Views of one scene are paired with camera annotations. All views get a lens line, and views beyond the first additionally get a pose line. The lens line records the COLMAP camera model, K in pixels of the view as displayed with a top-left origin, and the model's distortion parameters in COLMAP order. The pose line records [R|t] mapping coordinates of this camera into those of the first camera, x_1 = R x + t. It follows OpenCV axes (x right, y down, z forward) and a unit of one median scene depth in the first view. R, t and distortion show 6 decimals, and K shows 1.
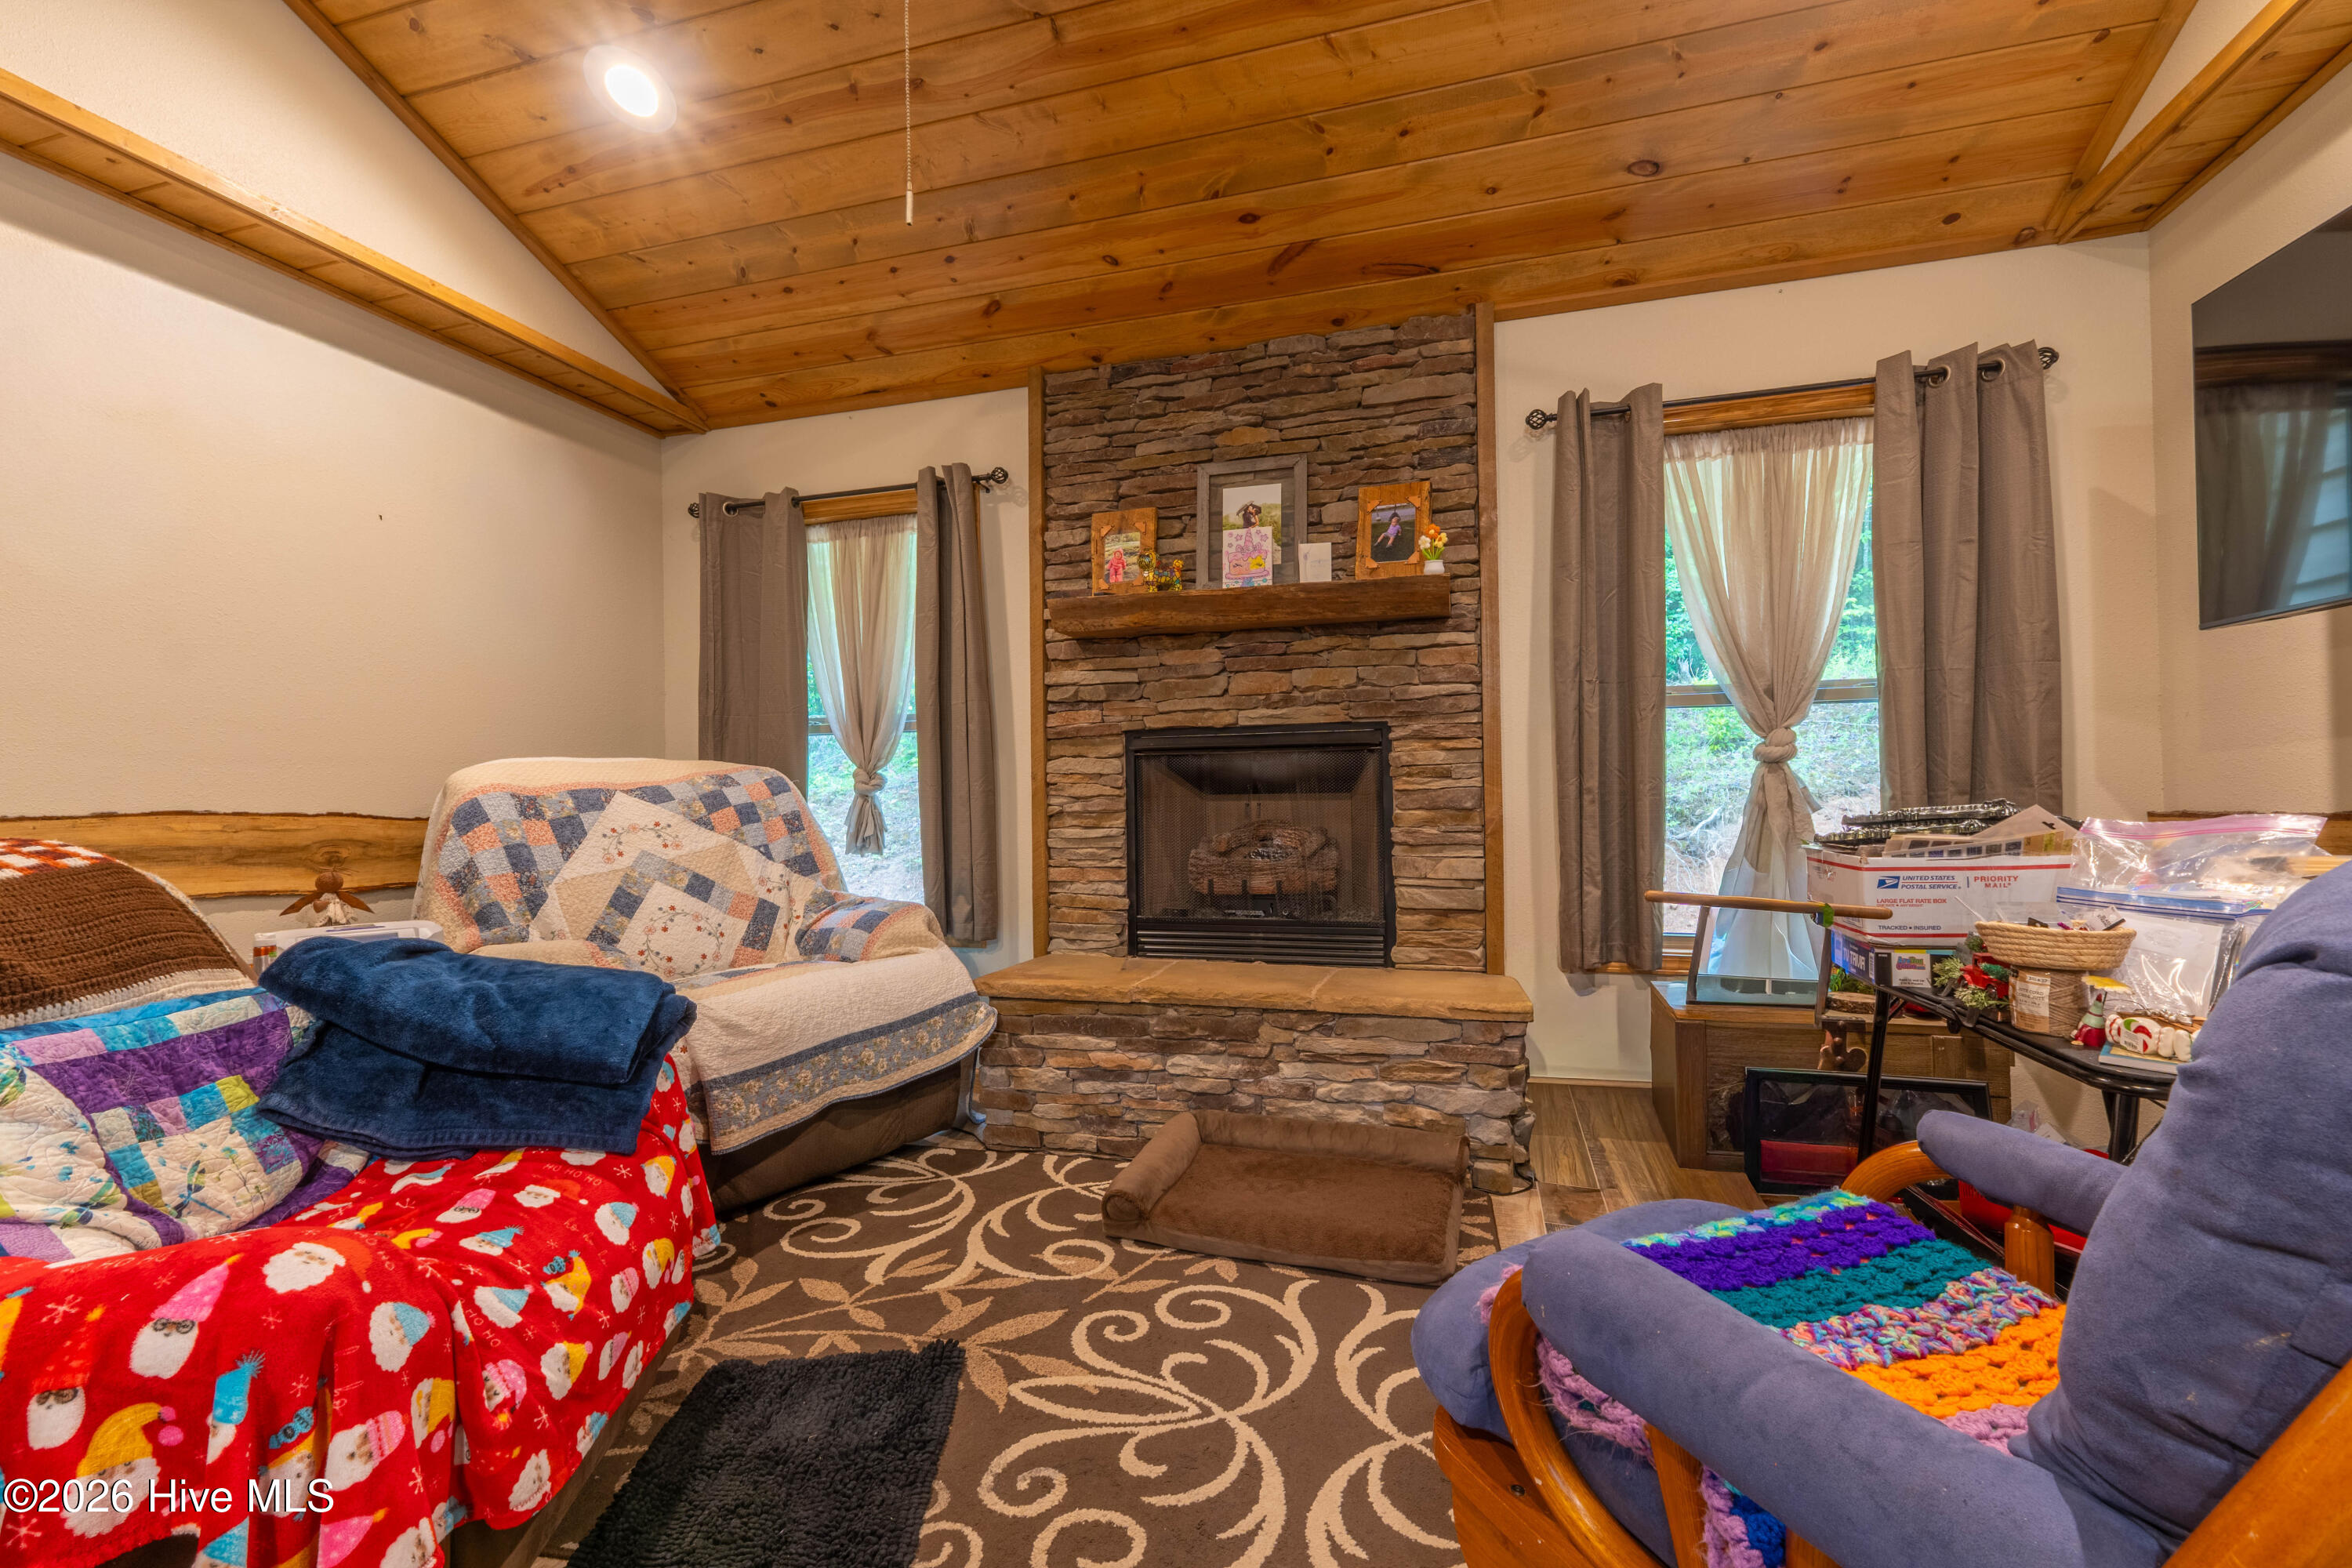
lens RADIAL K [[988.0, 0, 1176.7], [0, 988.0, 780.7], [0, 0, 1]] dist [0.006969, -0.000490]
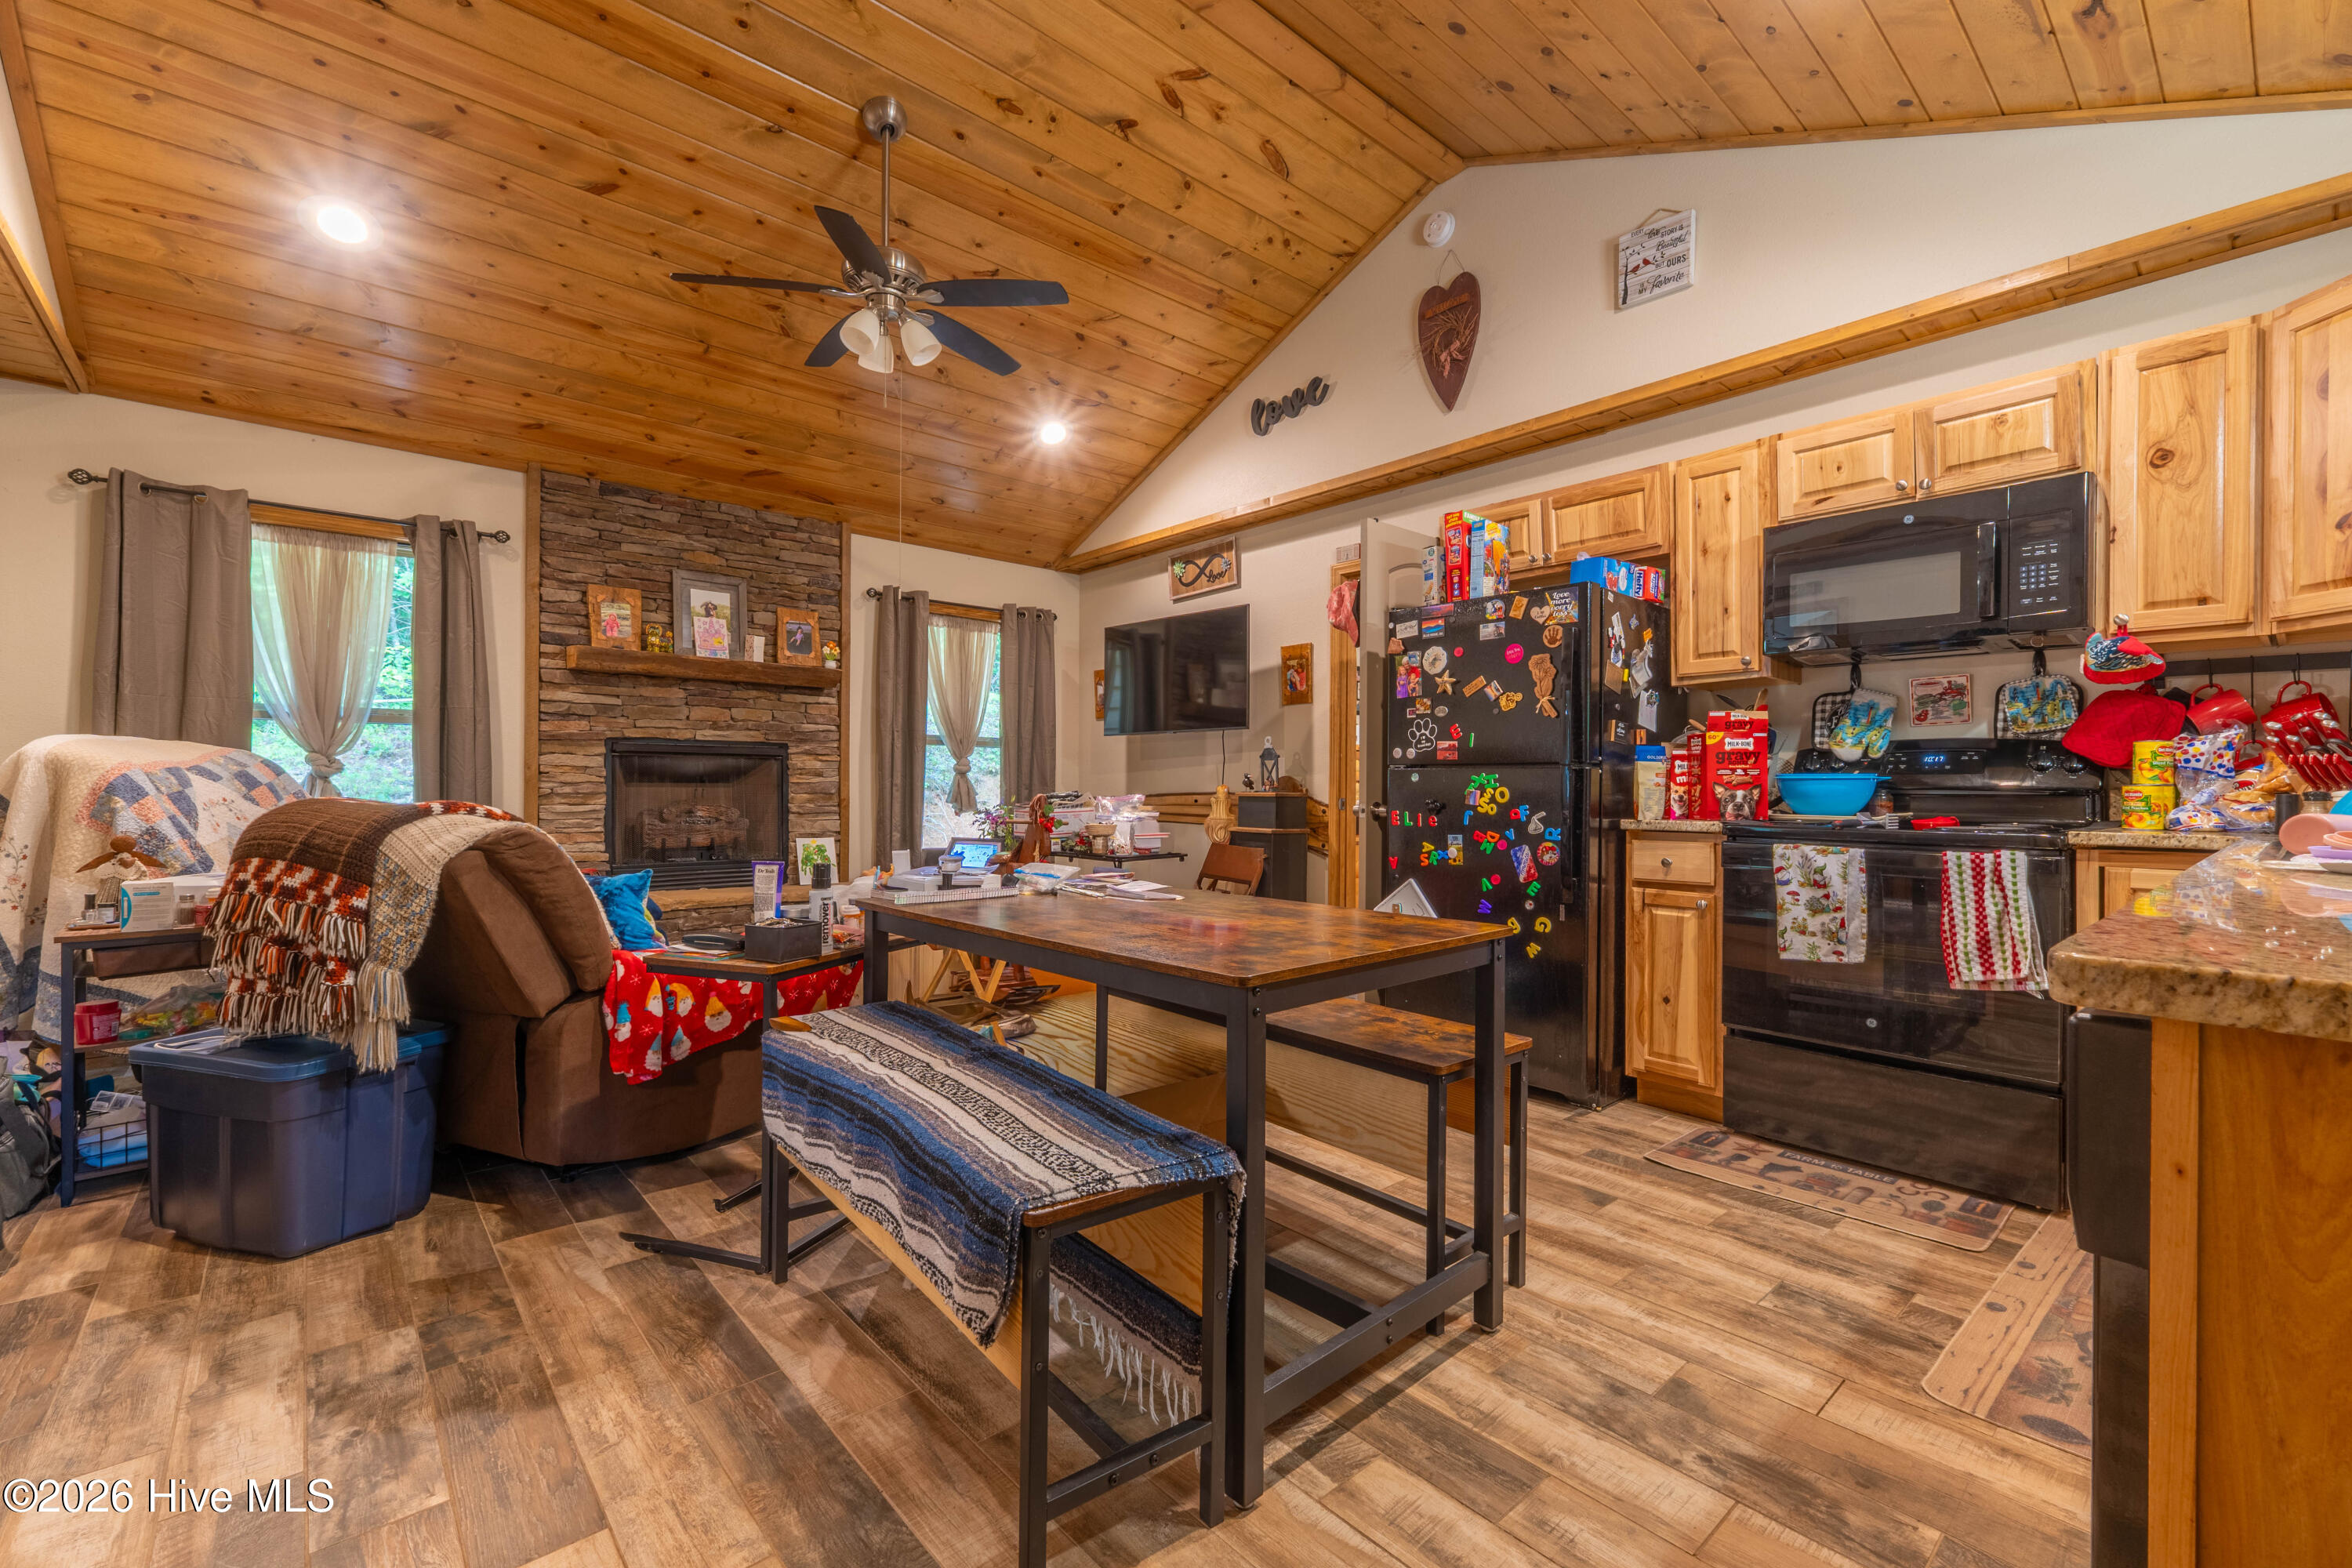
lens RADIAL K [[988.0, 0, 1176.7], [0, 988.0, 780.7], [0, 0, 1]] dist [0.006969, -0.000490]
pose [[0.540201, 0.021206, 0.841269, -0.863858], [-0.026021, 0.999625, -0.008488, 0.003346], [-0.841133, -0.017305, 0.540551, -0.511812]]
